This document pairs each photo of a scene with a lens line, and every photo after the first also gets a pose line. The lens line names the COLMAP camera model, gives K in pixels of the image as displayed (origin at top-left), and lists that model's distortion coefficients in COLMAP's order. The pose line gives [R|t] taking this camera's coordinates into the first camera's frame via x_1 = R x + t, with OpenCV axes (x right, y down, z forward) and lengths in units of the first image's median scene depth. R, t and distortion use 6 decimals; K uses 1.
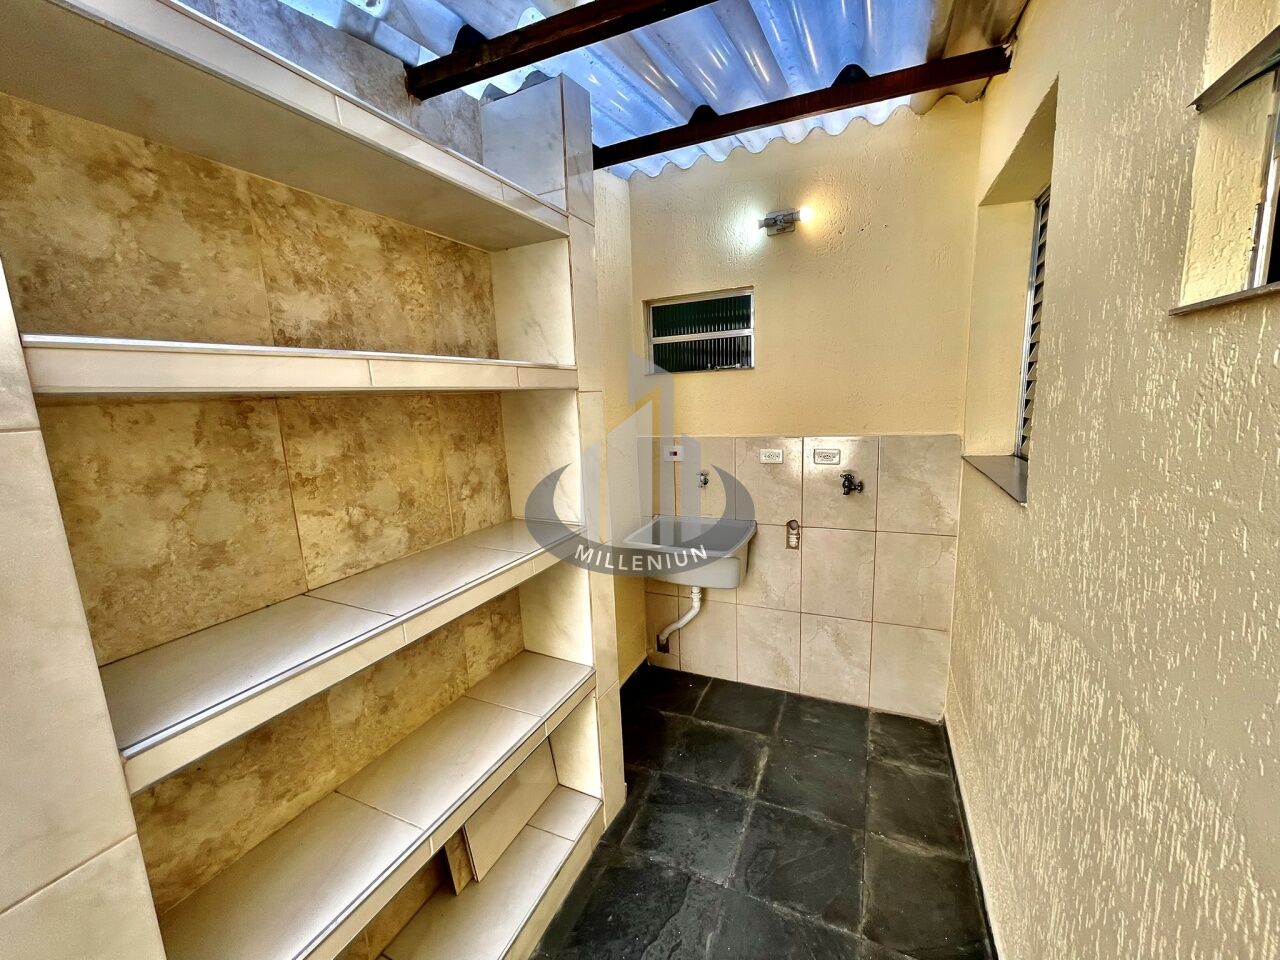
lens RADIAL K [[516.4, 0, 637.3], [0, 516.4, 479.5], [0, 0, 1]] dist [-0.000851, 0.001282]
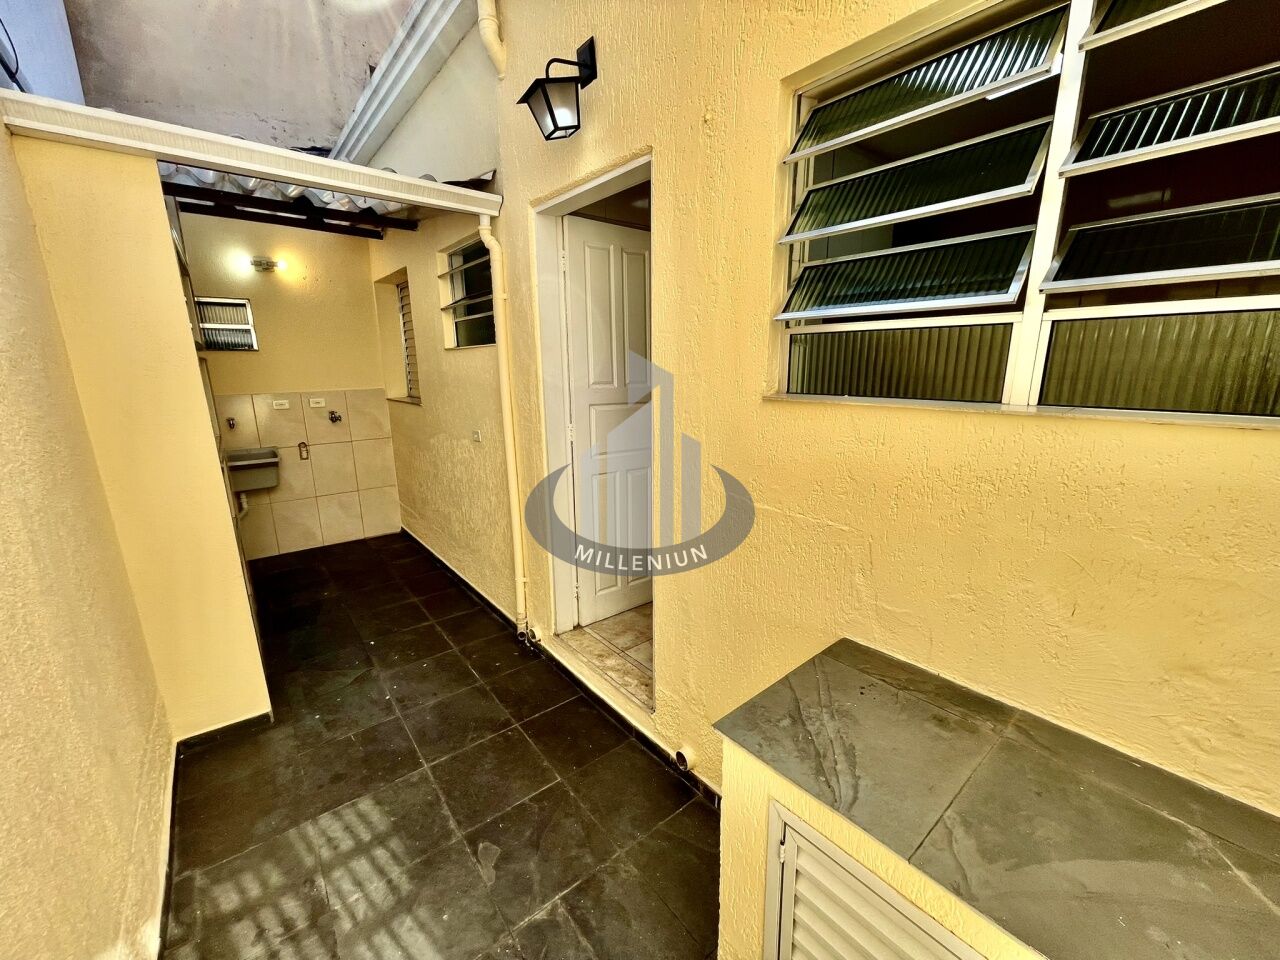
lens RADIAL K [[516.4, 0, 633.2], [0, 516.4, 484.3], [0, 0, 1]] dist [-0.000851, 0.001282]
pose [[0.458673, -0.174946, 0.871214, -0.764498], [0.139403, 0.982455, 0.123892, 0.169167], [-0.877602, 0.064623, 0.475013, -0.820965]]
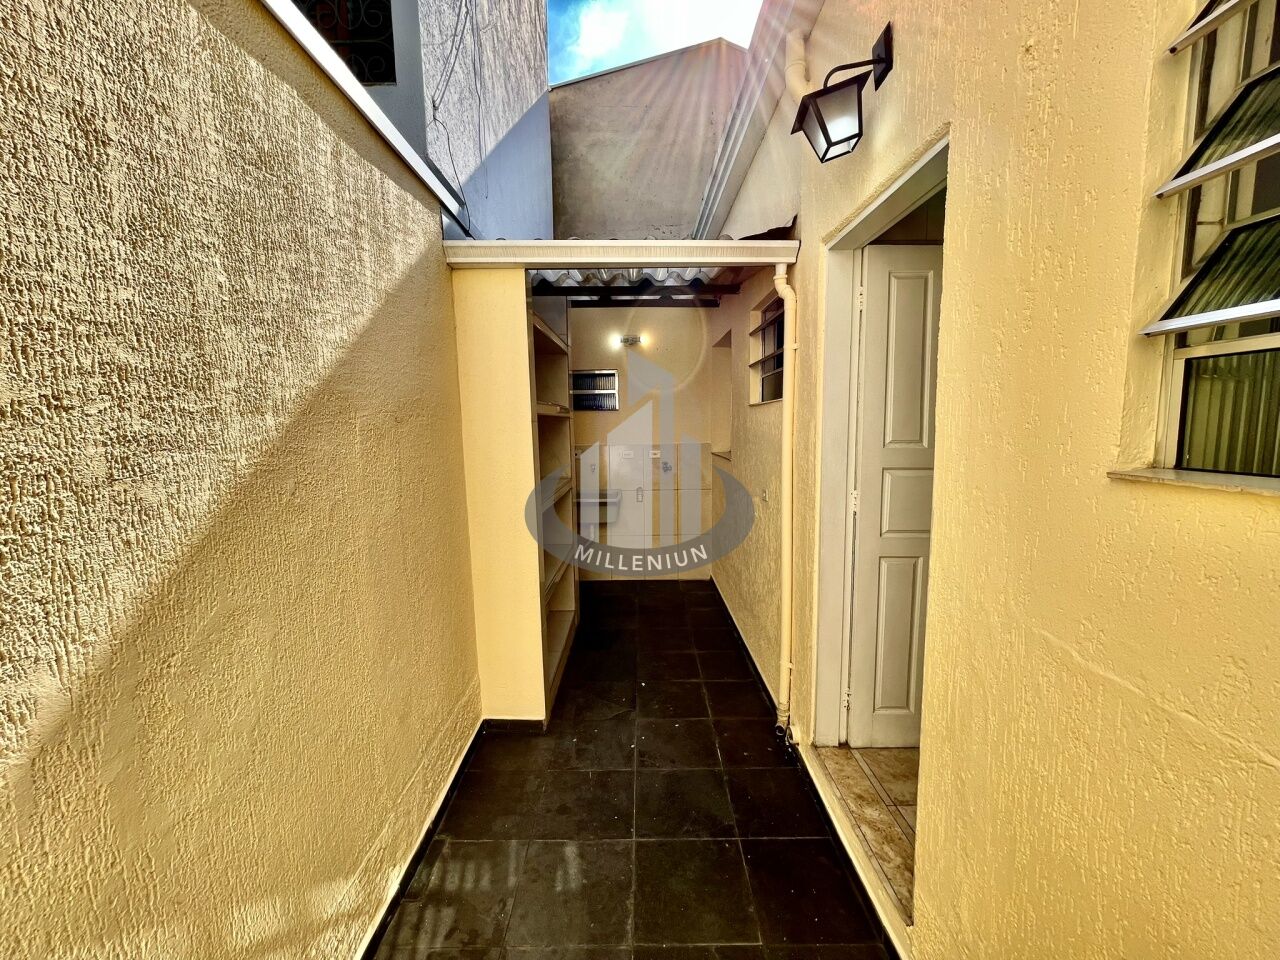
lens RADIAL K [[516.4, 0, 634.8], [0, 516.4, 484.1], [0, 0, 1]] dist [-0.000851, 0.001282]
pose [[0.911164, -0.025895, 0.411228, -0.568276], [0.049475, 0.997678, -0.046799, 0.172134], [-0.409062, 0.062987, 0.910330, -0.851356]]
